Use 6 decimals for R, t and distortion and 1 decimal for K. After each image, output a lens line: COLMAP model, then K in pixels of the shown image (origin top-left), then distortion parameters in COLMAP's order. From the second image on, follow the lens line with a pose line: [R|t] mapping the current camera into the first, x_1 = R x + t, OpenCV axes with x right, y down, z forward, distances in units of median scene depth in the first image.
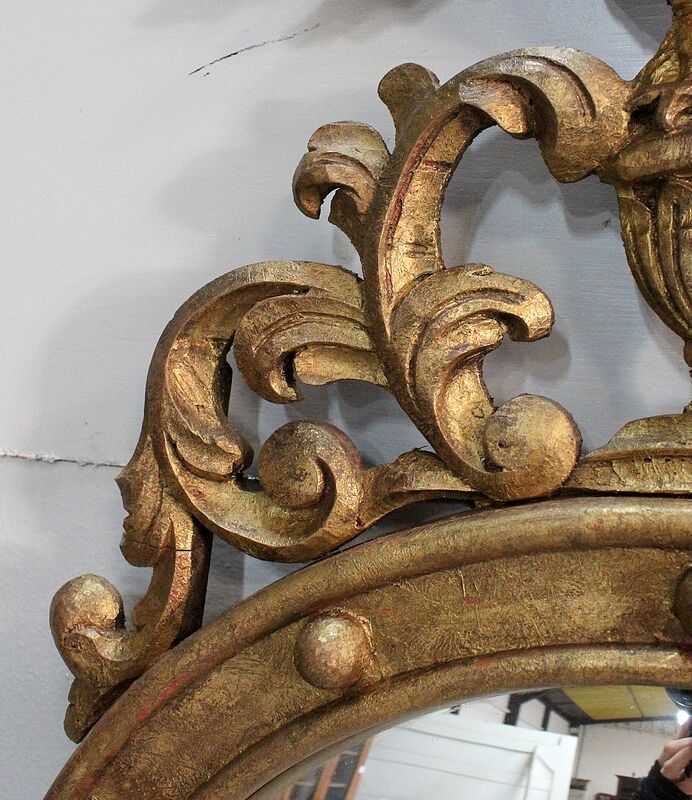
lens RADIAL K [[1056.8, 0, 342.7], [0, 1056.8, 395.4], [0, 0, 1]] dist [-0.167665, 0.000000]
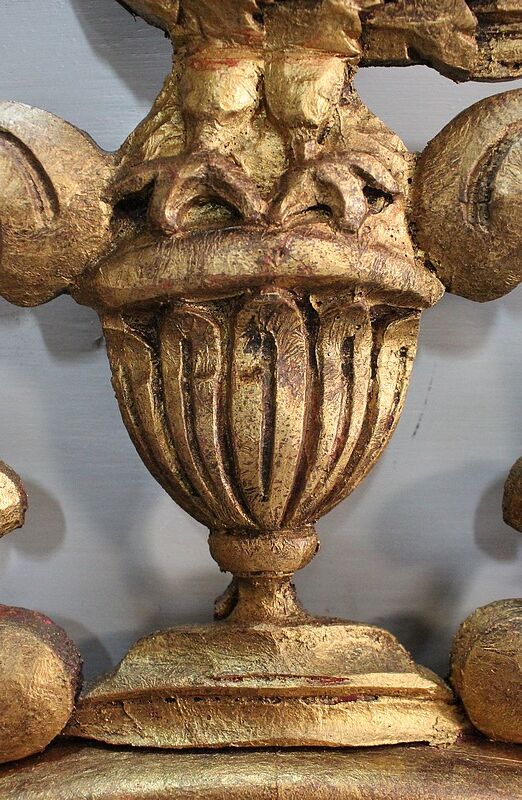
lens RADIAL K [[764.2, 0, 250.0], [0, 764.2, 410.7], [0, 0, 1]] dist [-0.145073, 0.041147]
pose [[0.932282, -0.092487, 0.349709, 0.180015], [0.060185, 0.992946, 0.102156, -0.186651], [-0.356690, -0.074191, 0.931272, 0.507383]]
